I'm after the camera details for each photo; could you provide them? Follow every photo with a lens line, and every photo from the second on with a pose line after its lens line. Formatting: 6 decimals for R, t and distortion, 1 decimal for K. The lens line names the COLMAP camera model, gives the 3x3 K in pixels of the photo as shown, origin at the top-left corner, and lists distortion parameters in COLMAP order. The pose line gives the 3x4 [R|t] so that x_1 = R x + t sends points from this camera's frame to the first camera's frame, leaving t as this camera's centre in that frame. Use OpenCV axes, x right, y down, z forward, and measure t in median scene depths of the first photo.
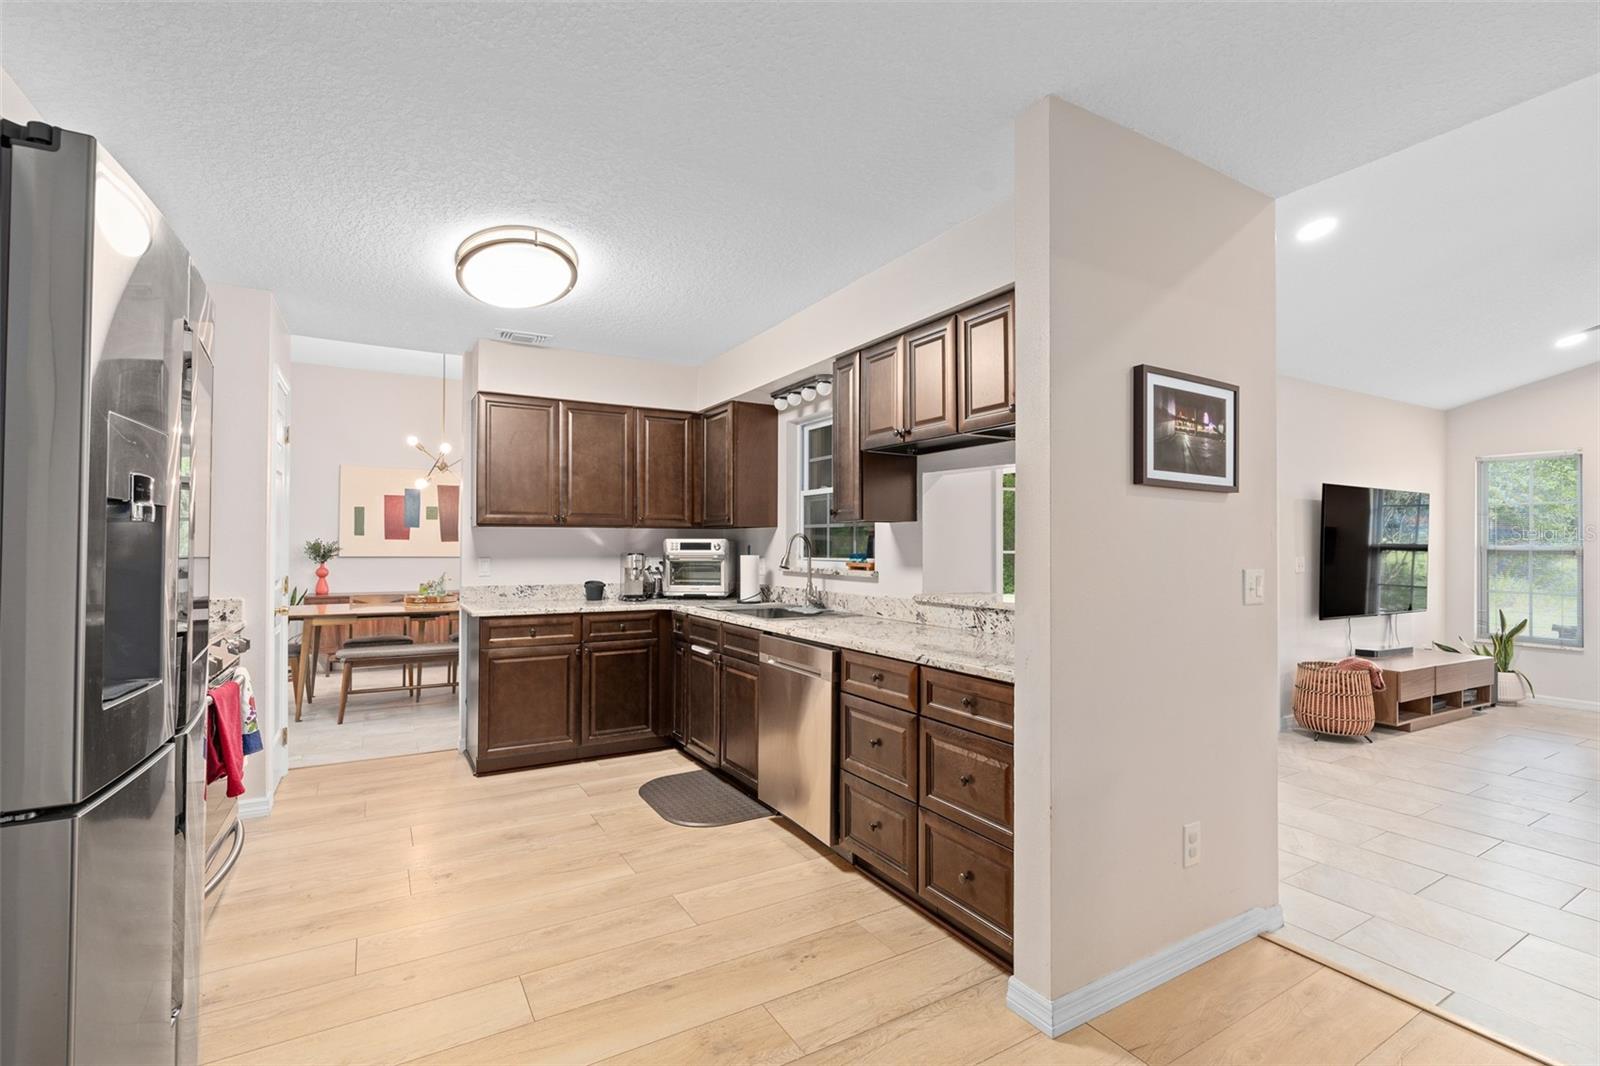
lens RADIAL K [[716.5, 0, 794.6], [0, 716.5, 533.8], [0, 0, 1]] dist [-0.001400, 0.001068]
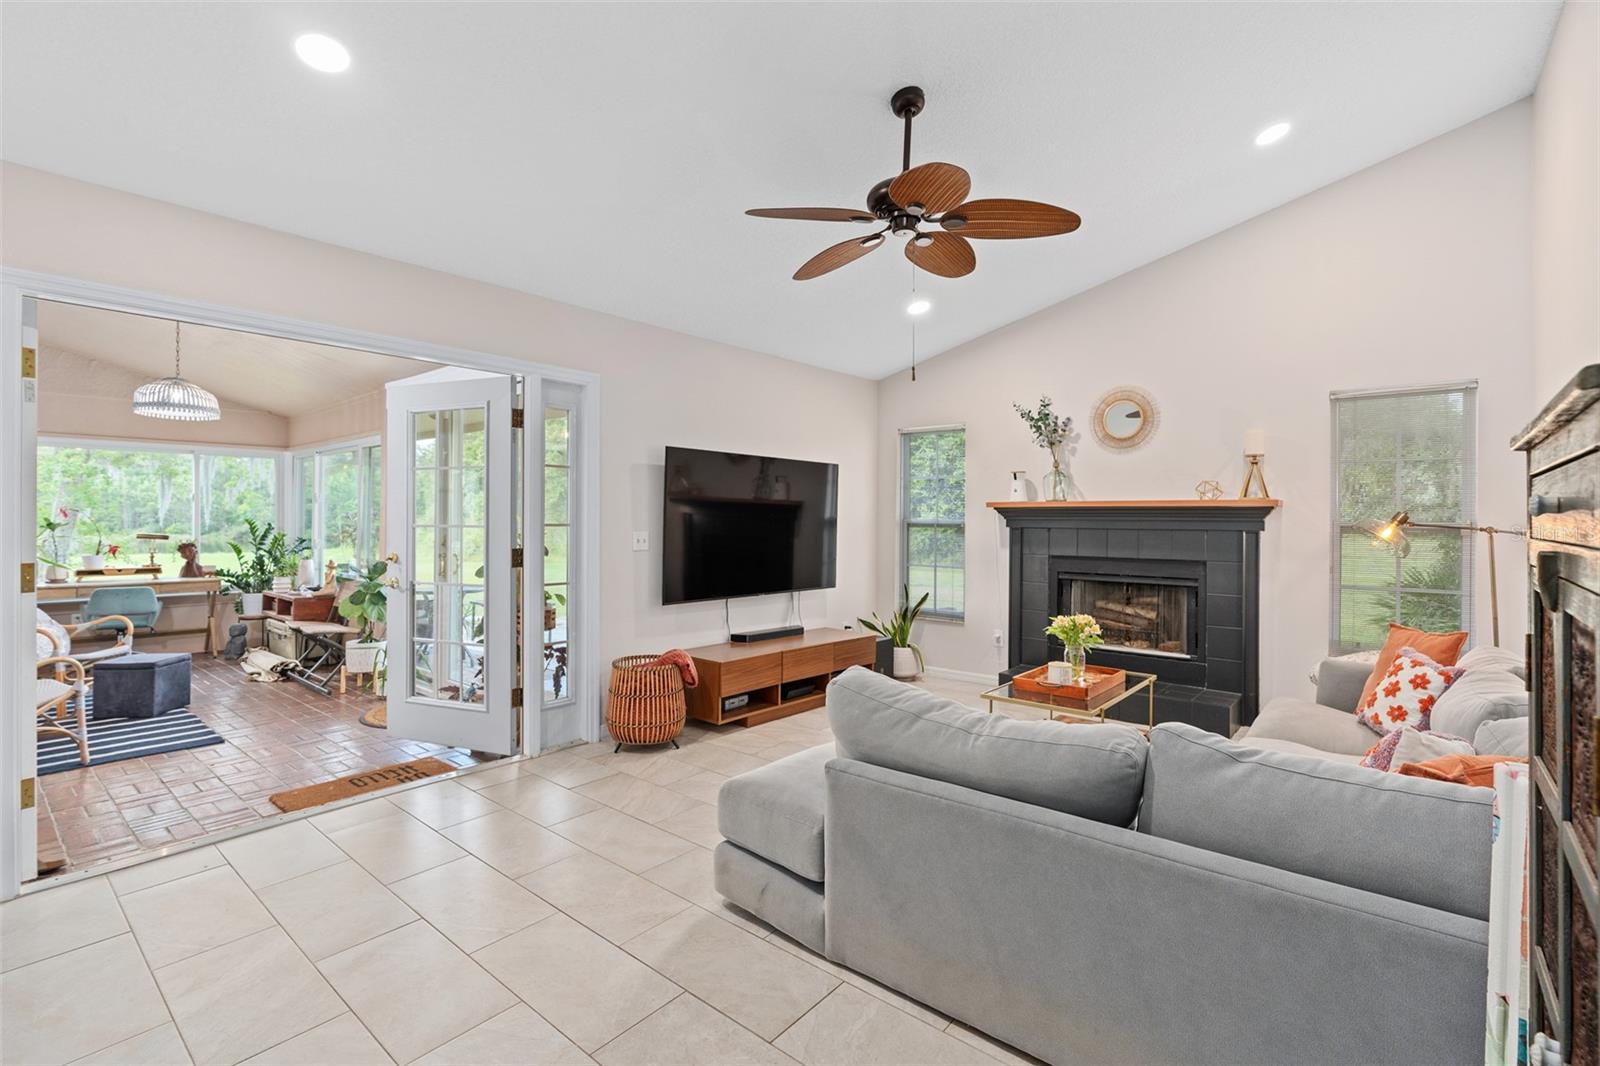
lens RADIAL K [[723.0, 0, 798.5], [0, 723.0, 523.5], [0, 0, 1]] dist [-0.003628, 0.000142]
pose [[0.941354, -0.001676, 0.337417, 0.672284], [-0.006026, 0.999745, 0.021780, 0.003039], [-0.337367, -0.022536, 0.941103, 0.148915]]
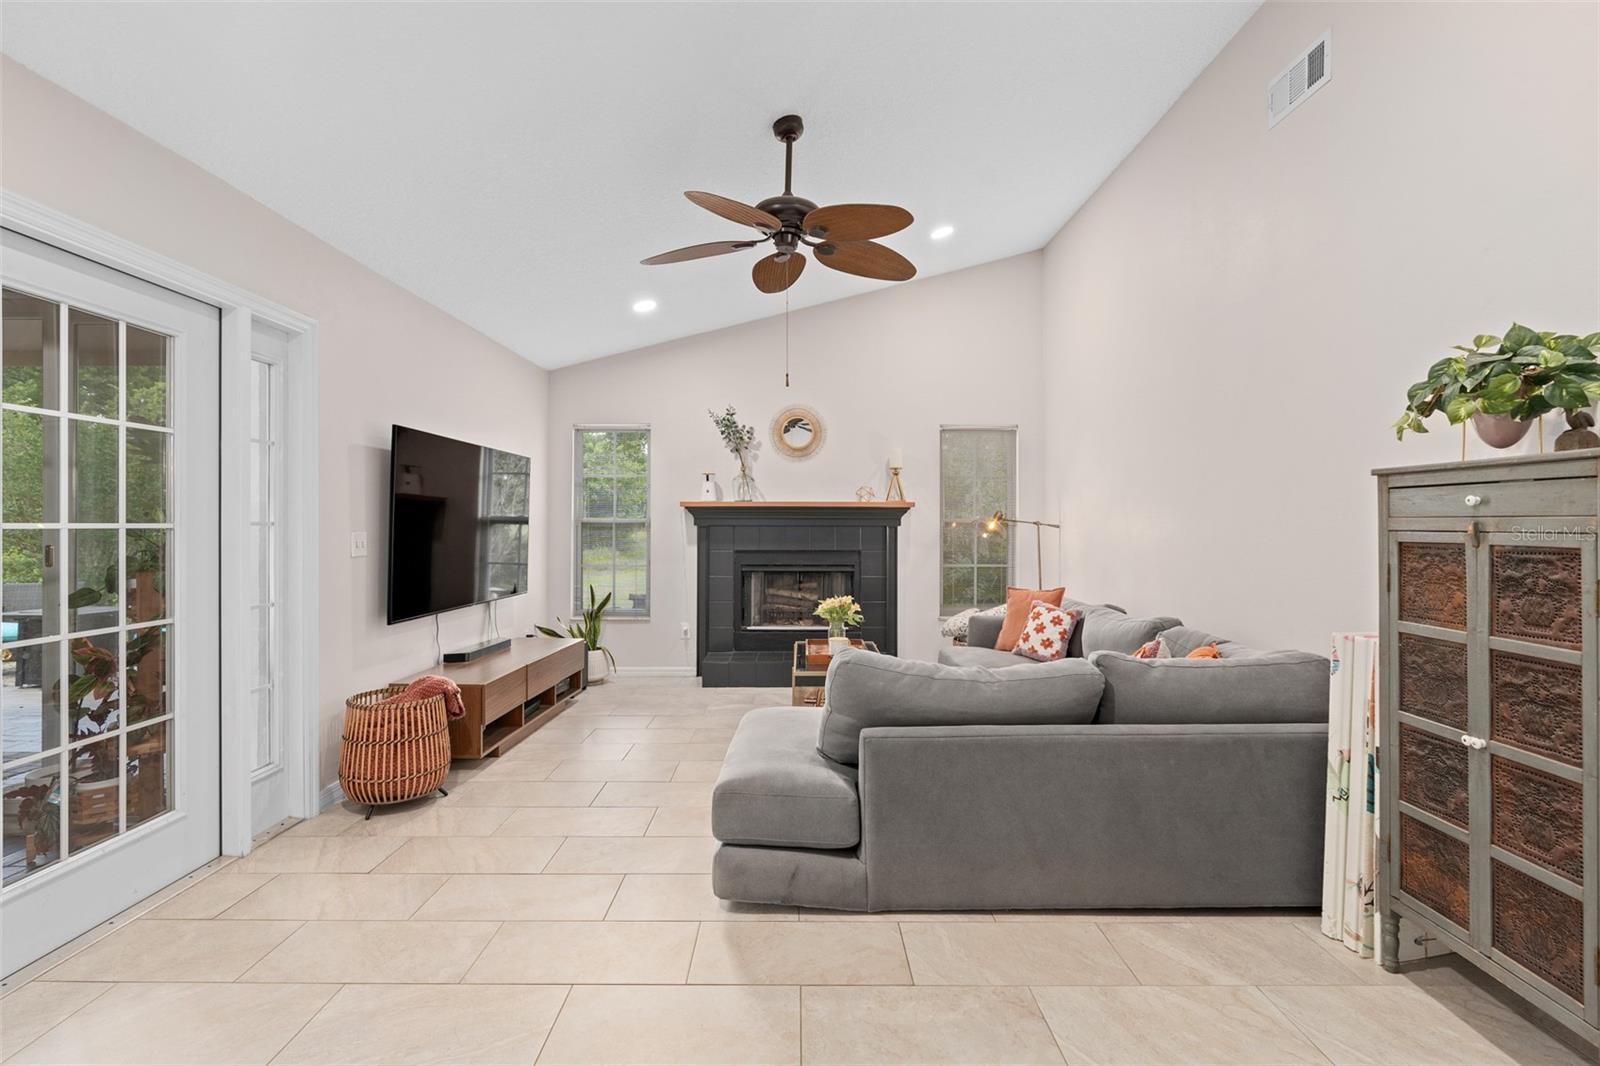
lens RADIAL K [[725.8, 0, 795.0], [0, 725.8, 526.6], [0, 0, 1]] dist [-0.006234, 0.000146]
pose [[0.509271, -0.007798, 0.860571, 0.383868], [-0.011089, 0.999816, 0.015622, 0.013631], [-0.860535, -0.017499, 0.509091, 0.361316]]
